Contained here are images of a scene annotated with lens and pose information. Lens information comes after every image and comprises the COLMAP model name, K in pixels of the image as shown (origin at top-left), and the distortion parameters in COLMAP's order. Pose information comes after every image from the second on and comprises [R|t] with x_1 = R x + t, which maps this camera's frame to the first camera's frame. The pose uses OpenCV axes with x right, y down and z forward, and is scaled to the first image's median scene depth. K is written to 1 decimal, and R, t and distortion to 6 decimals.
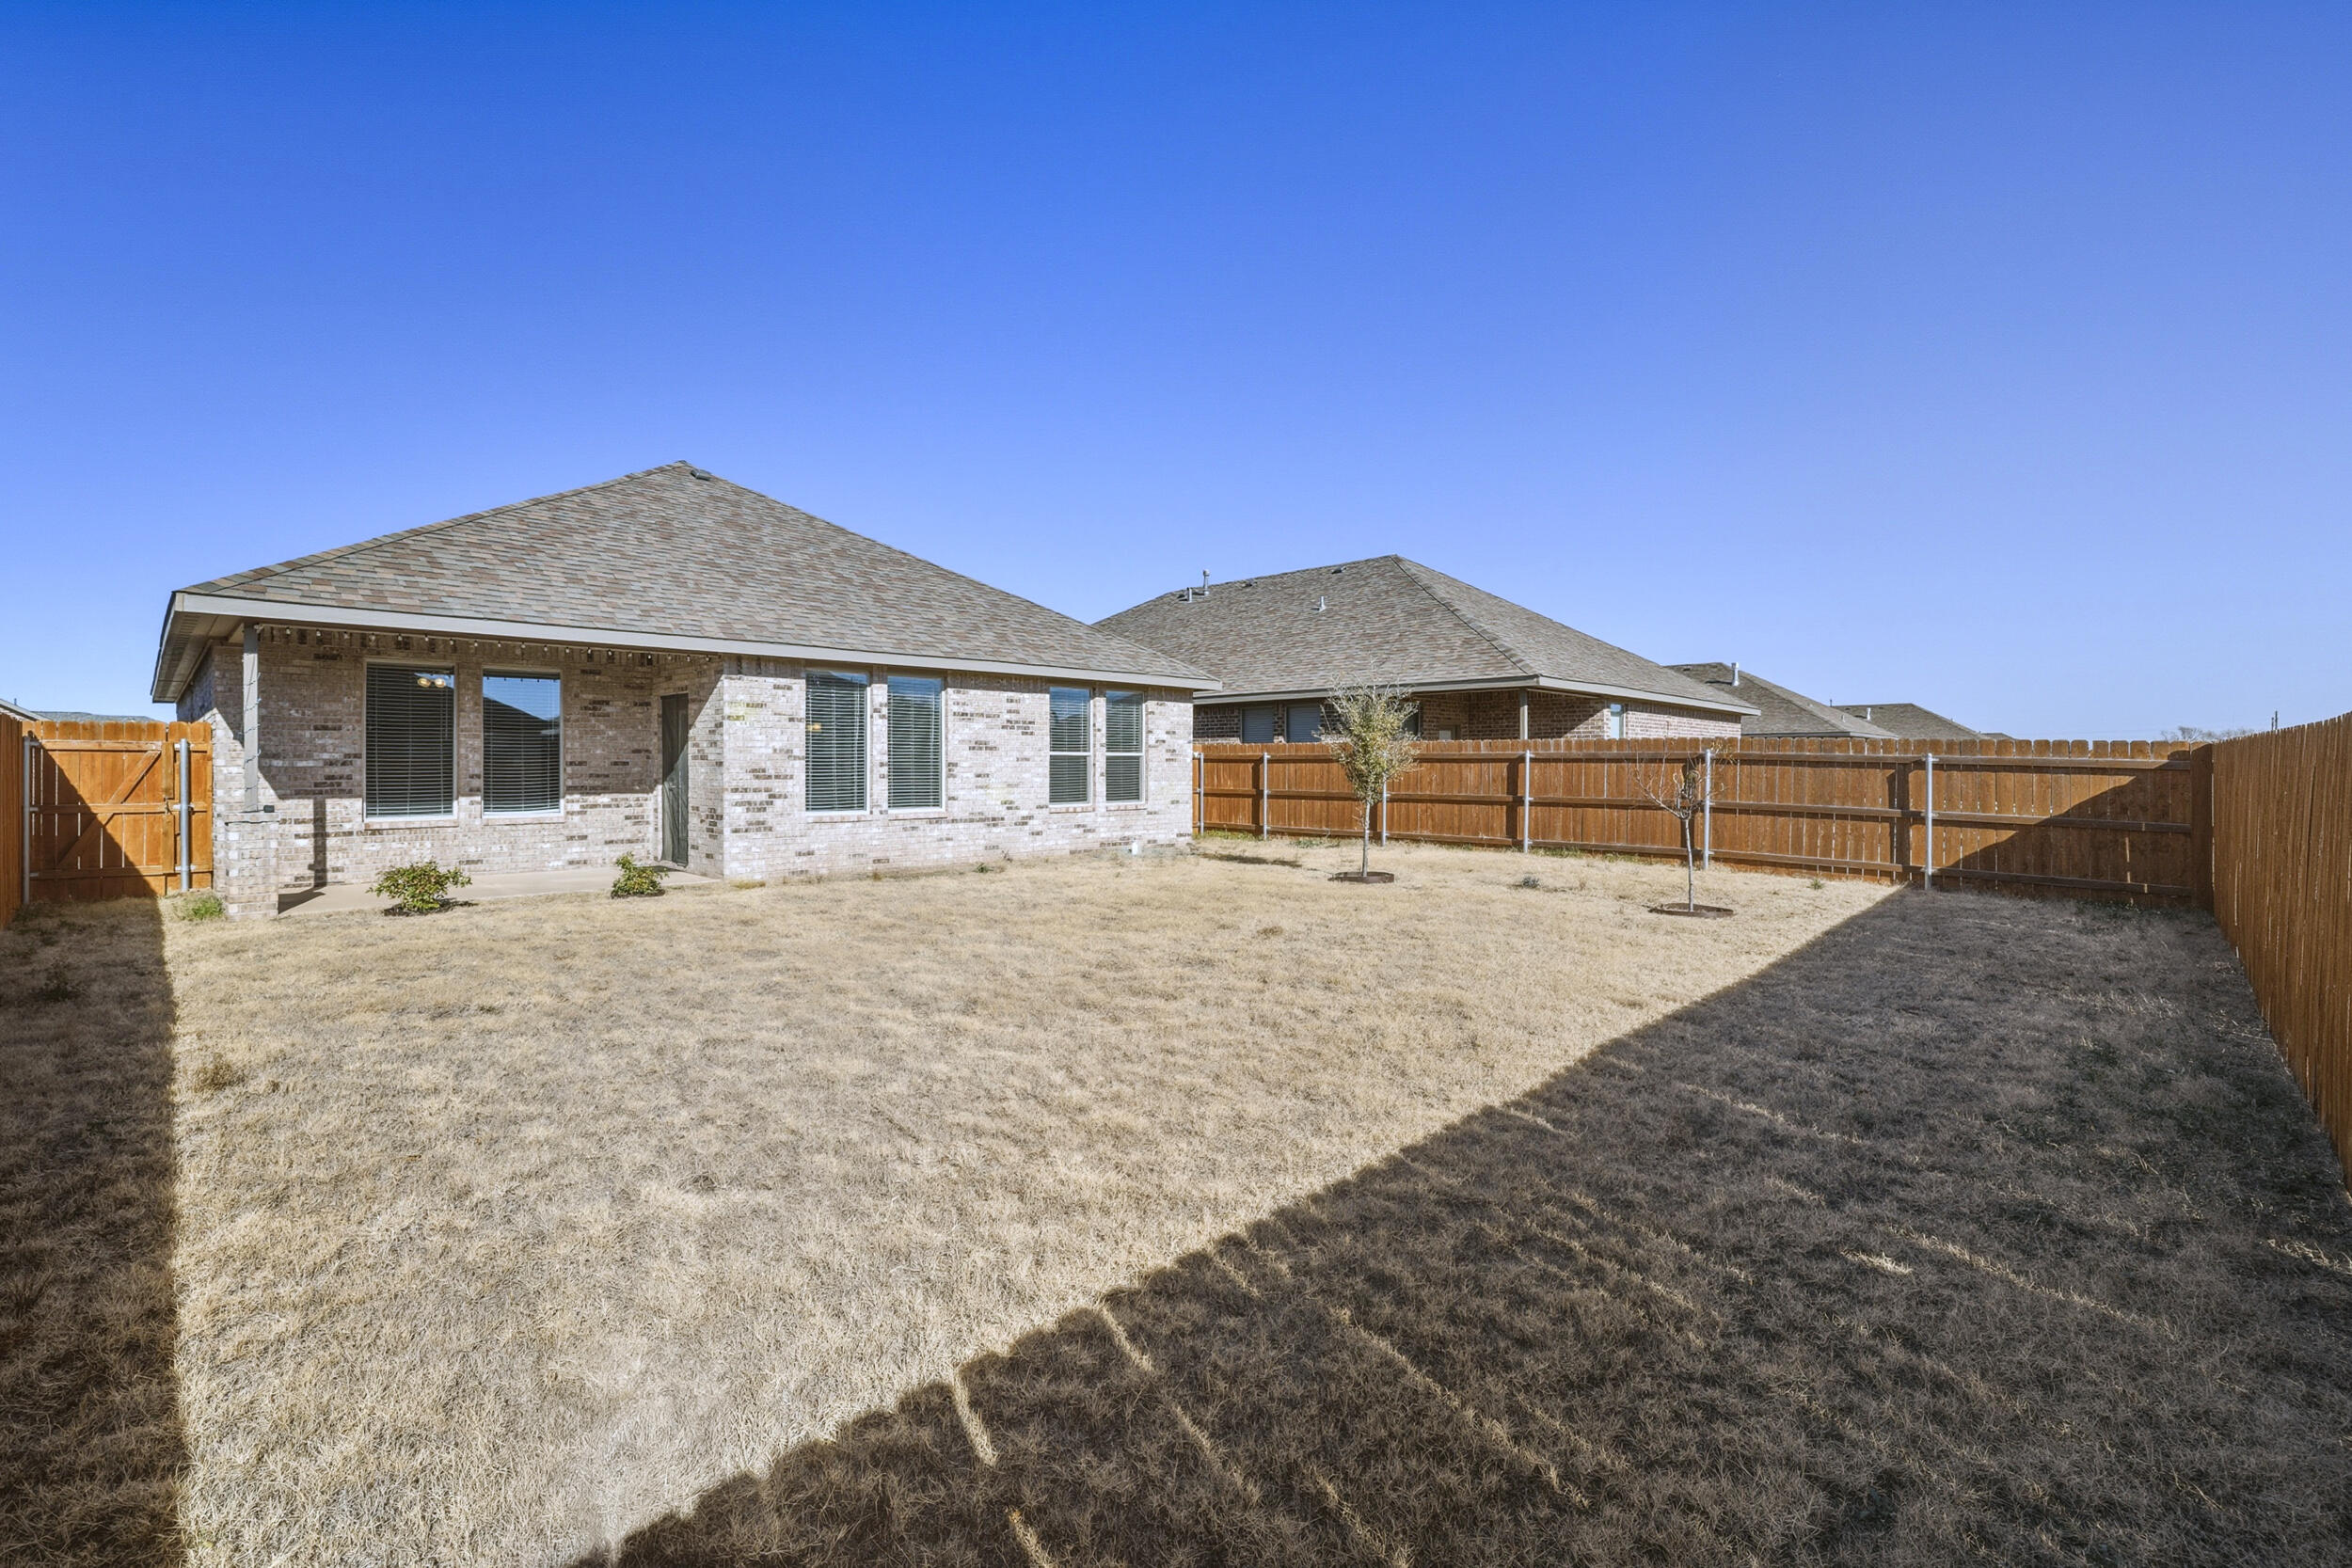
lens RADIAL K [[1024.7, 0, 1167.8], [0, 1024.7, 774.9], [0, 0, 1]] dist [-0.049860, 0.020251]
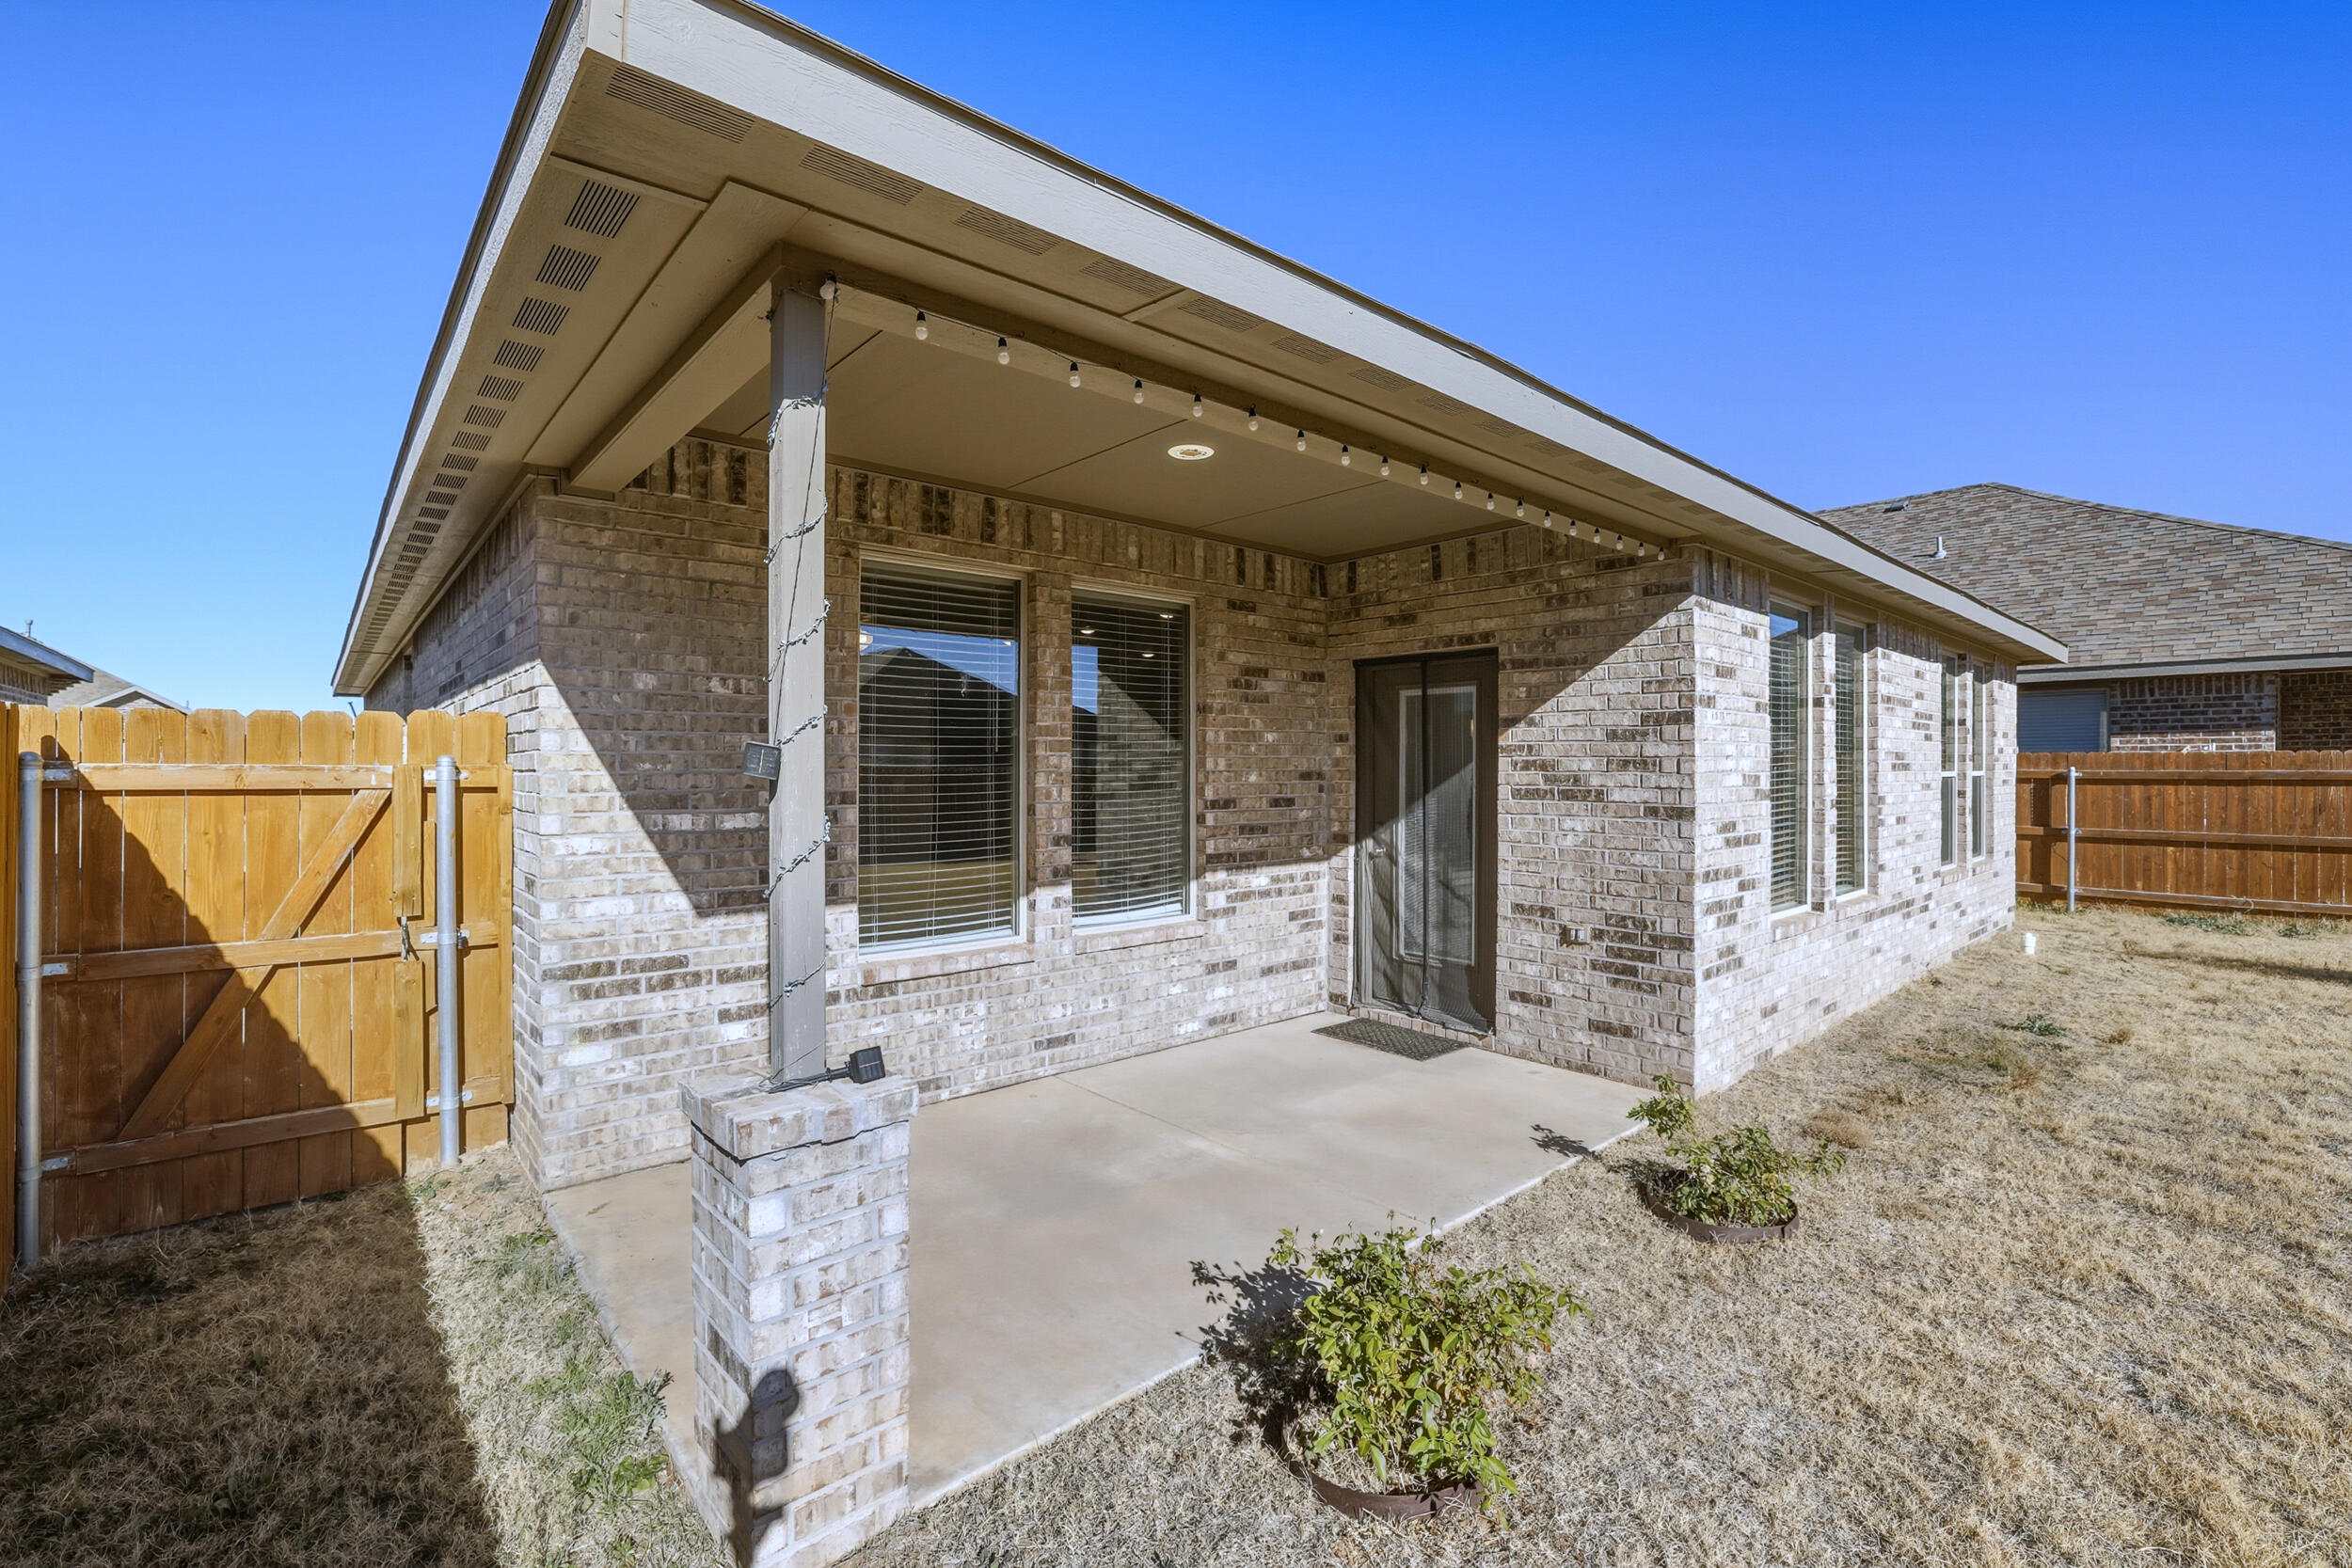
lens RADIAL K [[1014.8, 0, 1173.6], [0, 1014.8, 773.7], [0, 0, 1]] dist [-0.049723, 0.017251]
pose [[0.996519, 0.000535, -0.083359, -0.569834], [-0.000816, 0.999994, -0.003339, -0.023695], [0.083356, 0.003396, 0.996514, 0.540885]]
